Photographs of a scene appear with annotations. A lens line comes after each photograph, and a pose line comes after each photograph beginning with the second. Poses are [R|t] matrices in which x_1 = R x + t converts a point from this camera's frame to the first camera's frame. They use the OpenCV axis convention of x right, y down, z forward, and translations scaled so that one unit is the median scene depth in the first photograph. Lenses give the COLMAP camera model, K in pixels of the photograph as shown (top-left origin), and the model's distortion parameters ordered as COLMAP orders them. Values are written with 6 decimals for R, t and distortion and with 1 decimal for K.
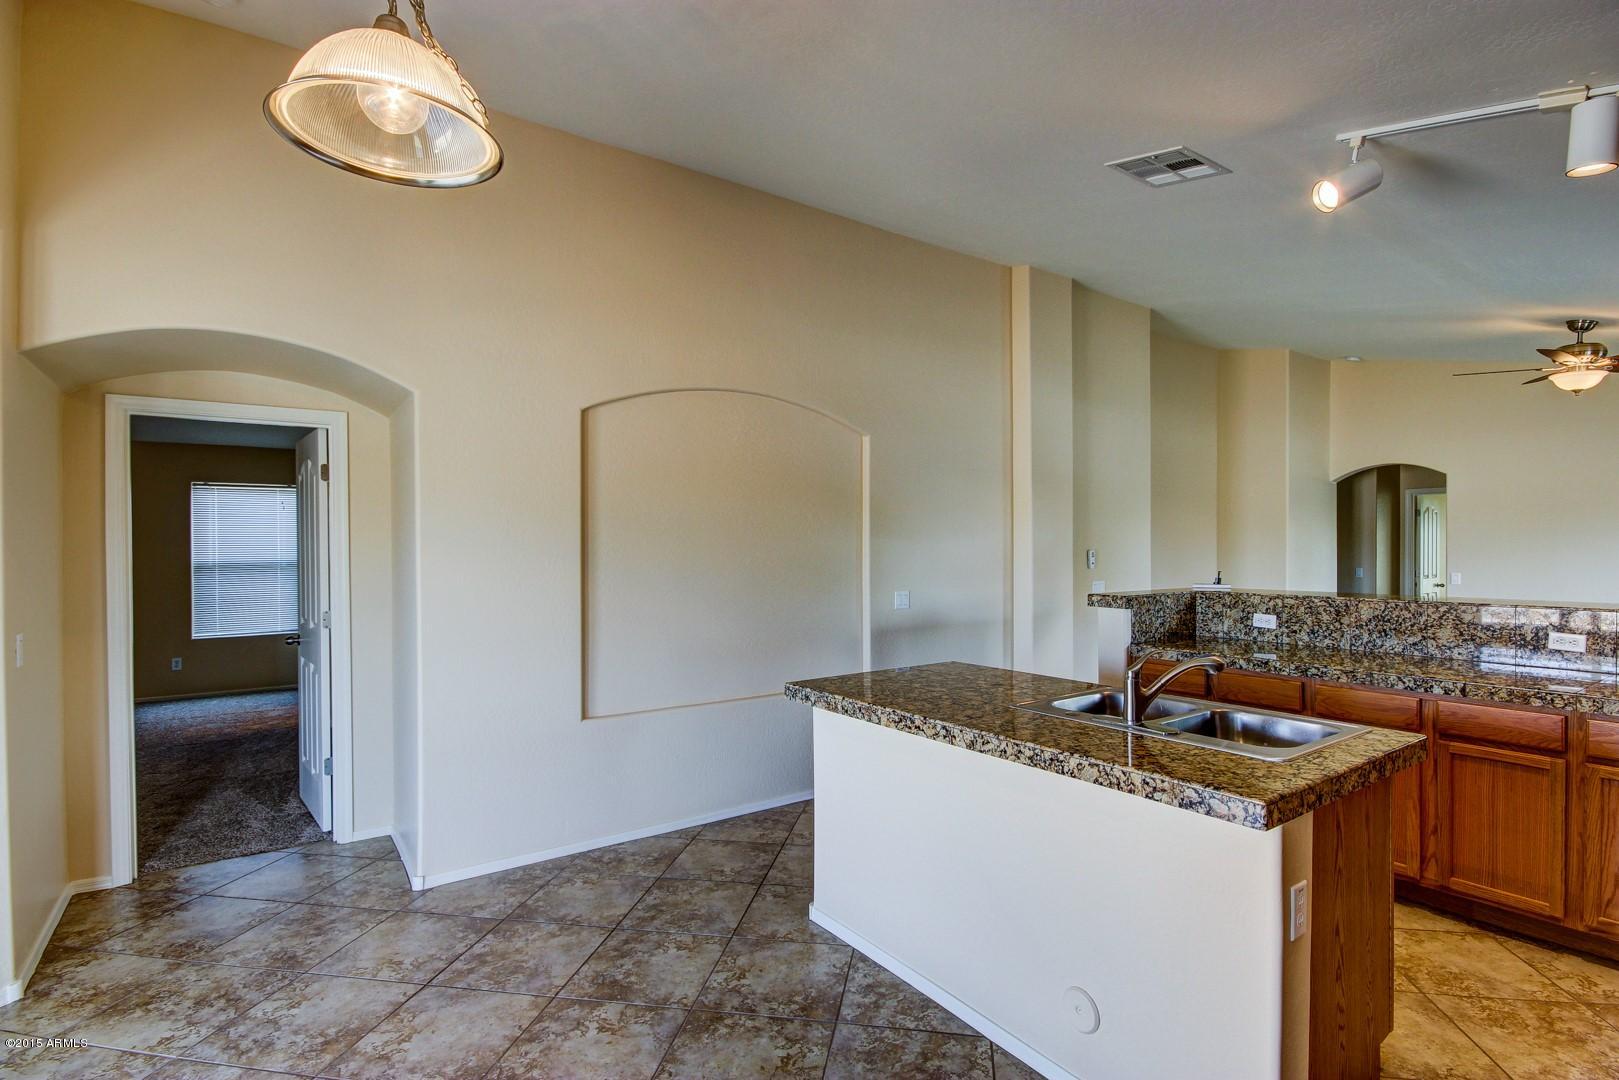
lens RADIAL K [[768.5, 0, 810.6], [0, 768.5, 544.1], [0, 0, 1]] dist [0.000562, -0.002224]
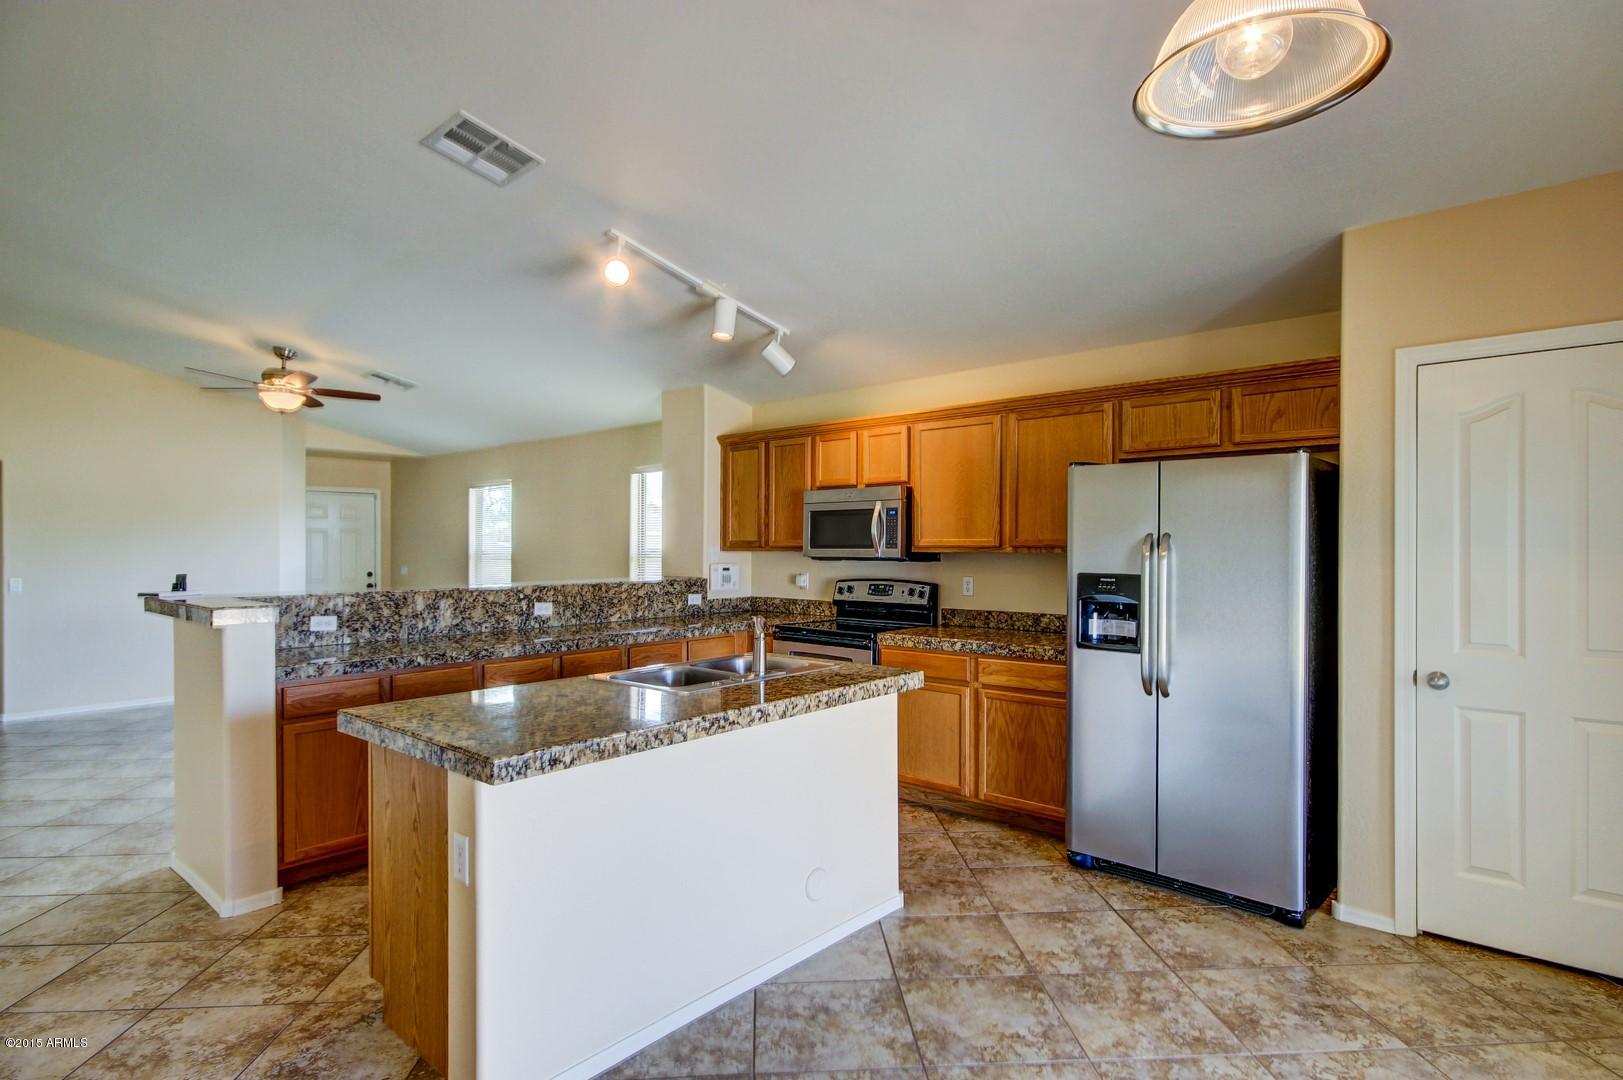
lens RADIAL K [[828.8, 0, 816.7], [0, 828.8, 548.4], [0, 0, 1]] dist [0.020557, 0.000353]
pose [[-0.215747, 0.001670, 0.976448, -0.608866], [-0.000351, 0.999998, -0.001788, 0.013756], [-0.976449, -0.000728, -0.215746, 0.753918]]
